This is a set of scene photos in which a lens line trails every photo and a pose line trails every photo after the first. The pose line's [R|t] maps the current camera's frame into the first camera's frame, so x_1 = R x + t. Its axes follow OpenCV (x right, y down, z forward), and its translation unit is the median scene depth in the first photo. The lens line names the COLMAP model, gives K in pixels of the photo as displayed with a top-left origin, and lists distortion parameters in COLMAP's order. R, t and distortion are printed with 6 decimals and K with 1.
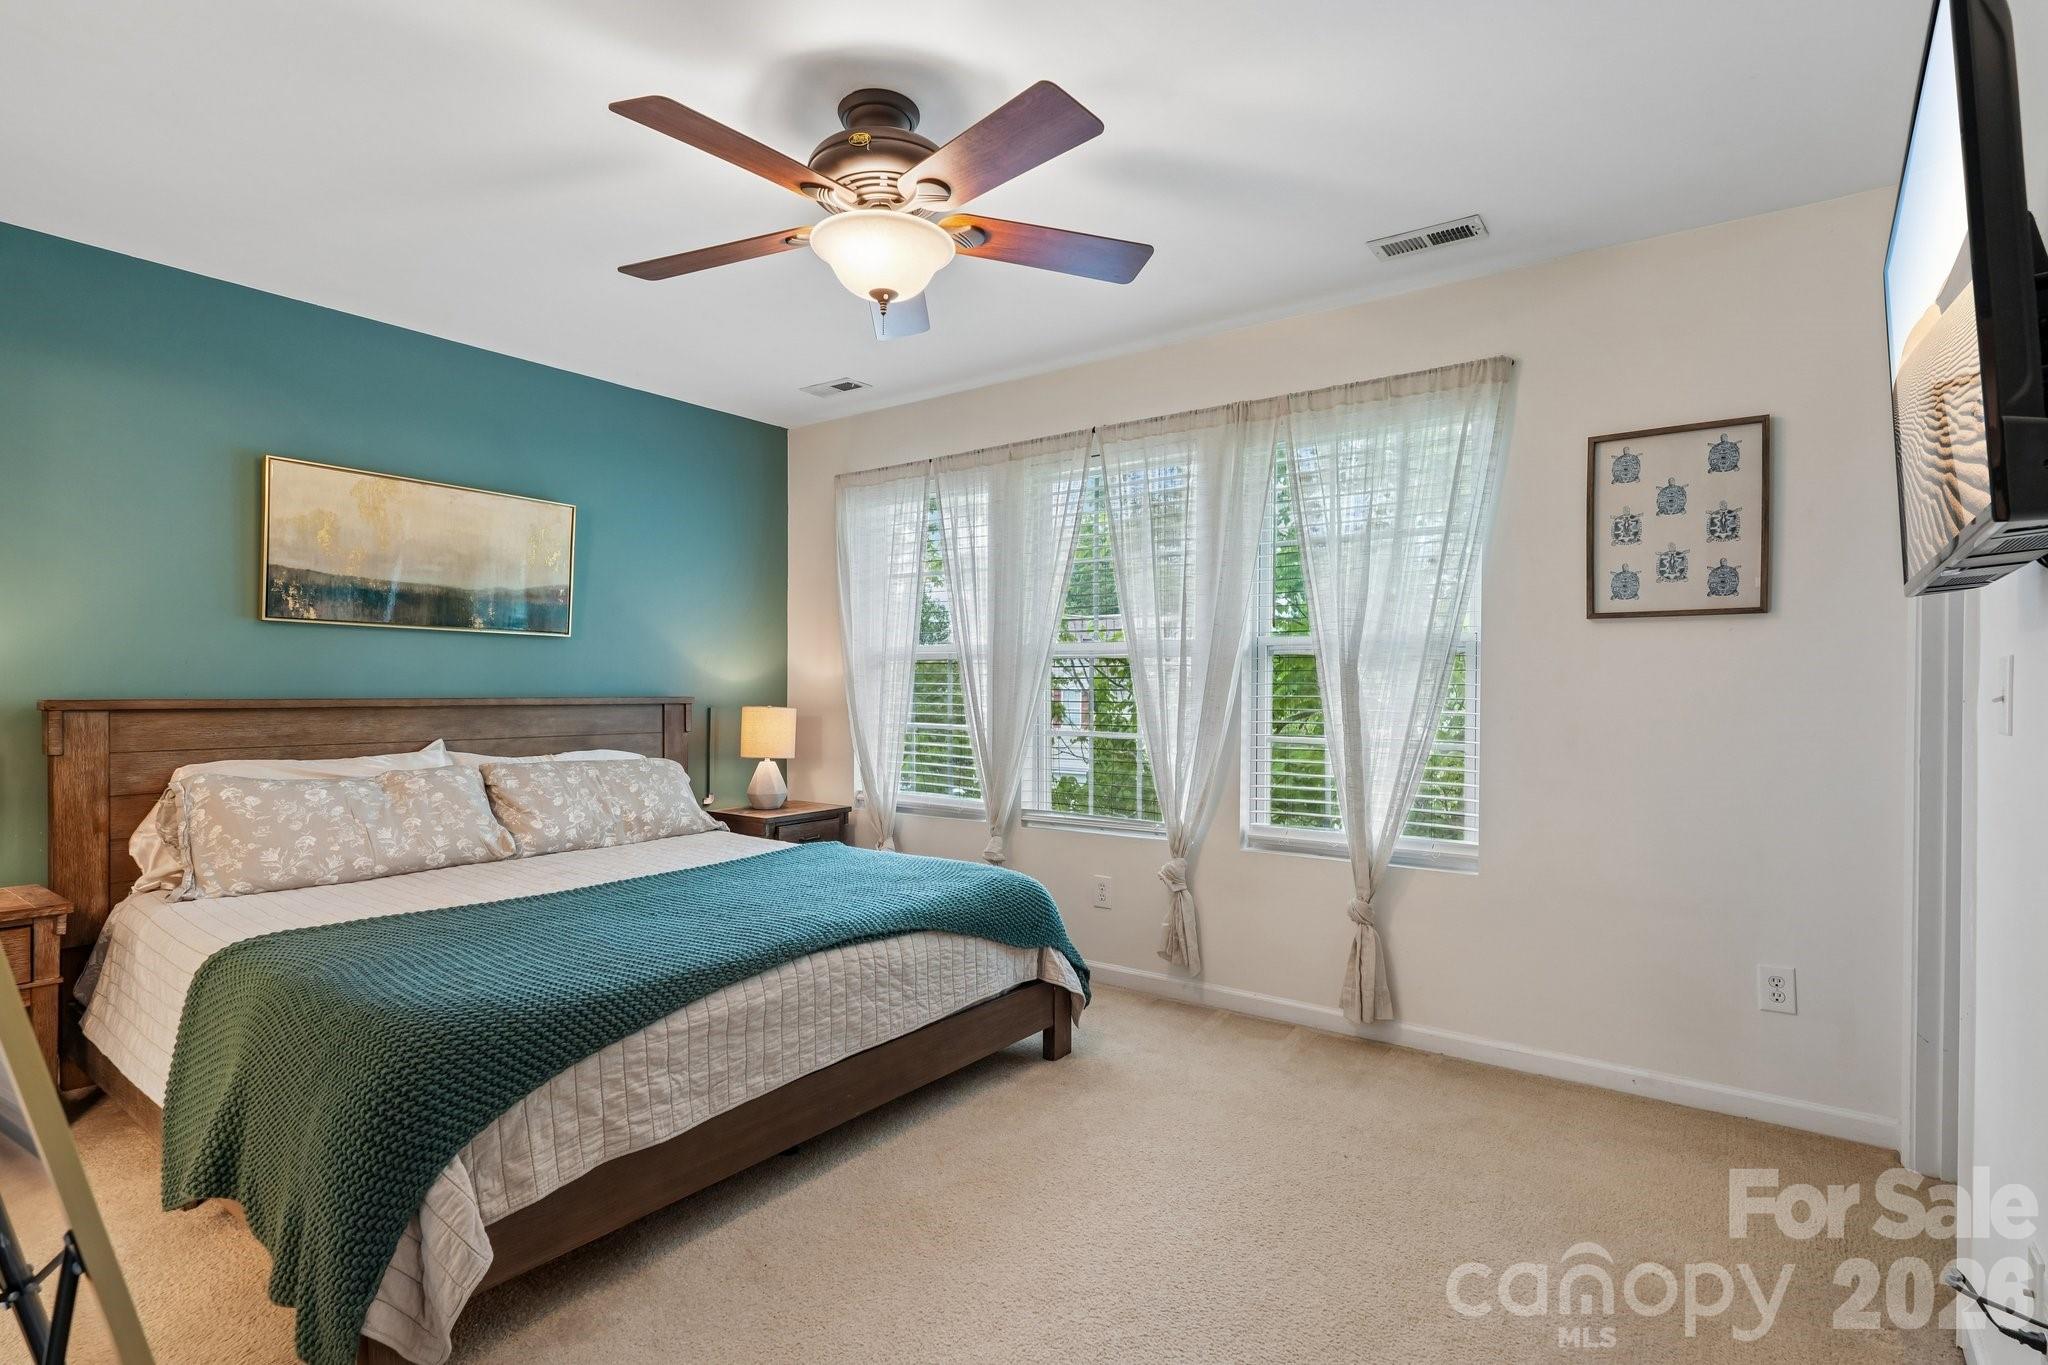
lens RADIAL K [[1009.9, 0, 1026.6], [0, 1009.9, 695.1], [0, 0, 1]] dist [0.000059, 0.000700]
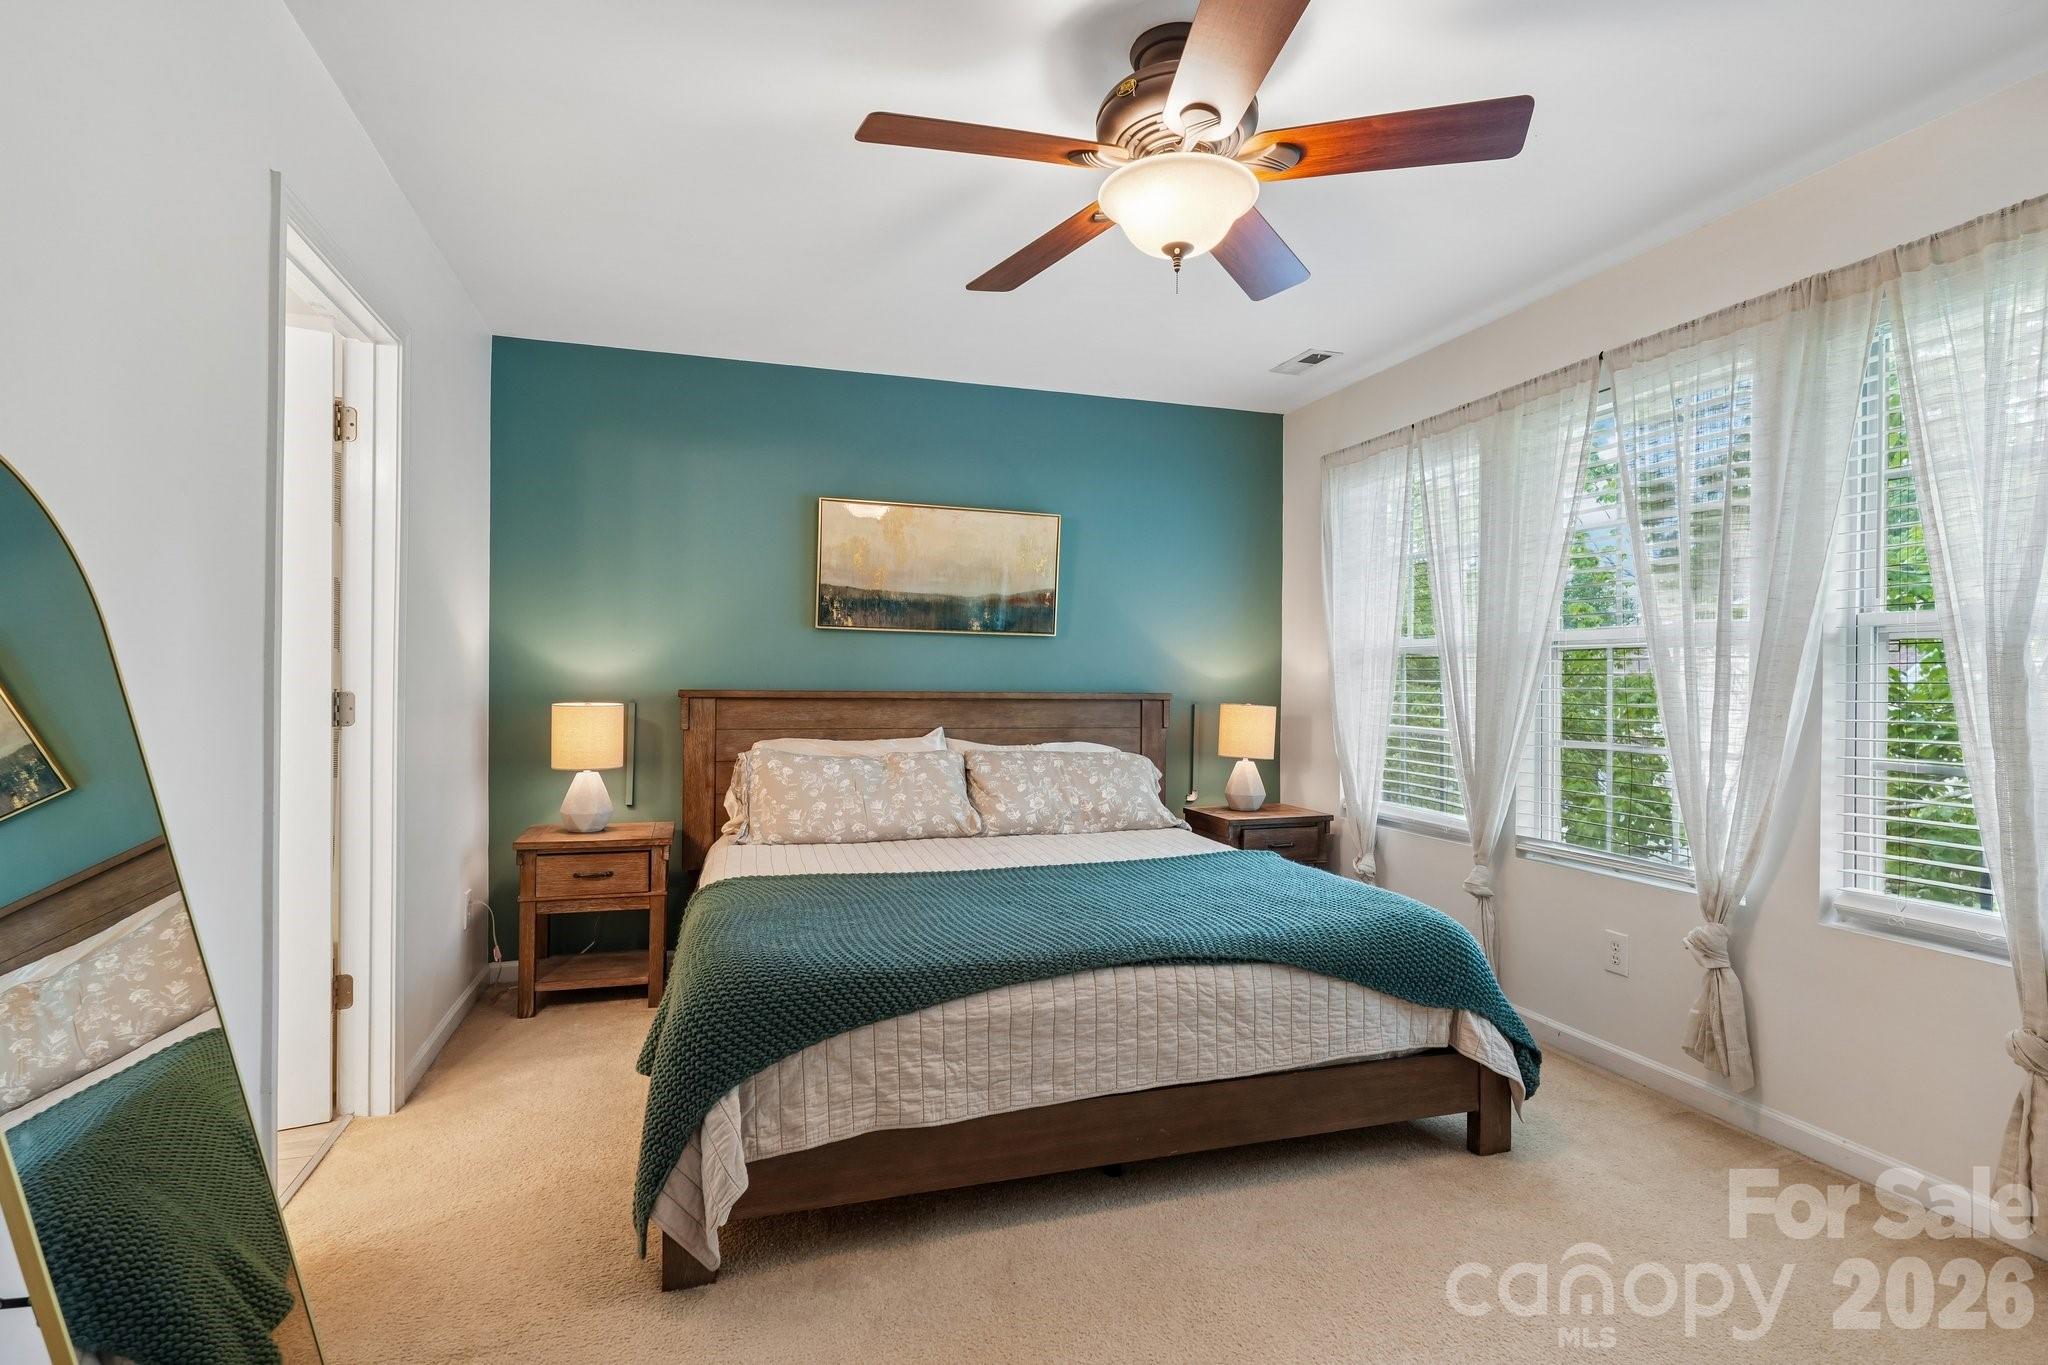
lens RADIAL K [[1005.5, 0, 1024.8], [0, 1005.5, 679.0], [0, 0, 1]] dist [-0.000156, 0.000683]
pose [[0.810287, 0.003170, -0.586025, 0.189019], [-0.011388, 0.999882, -0.010339, -0.000752], [0.585923, 0.015051, 0.810227, 0.134662]]
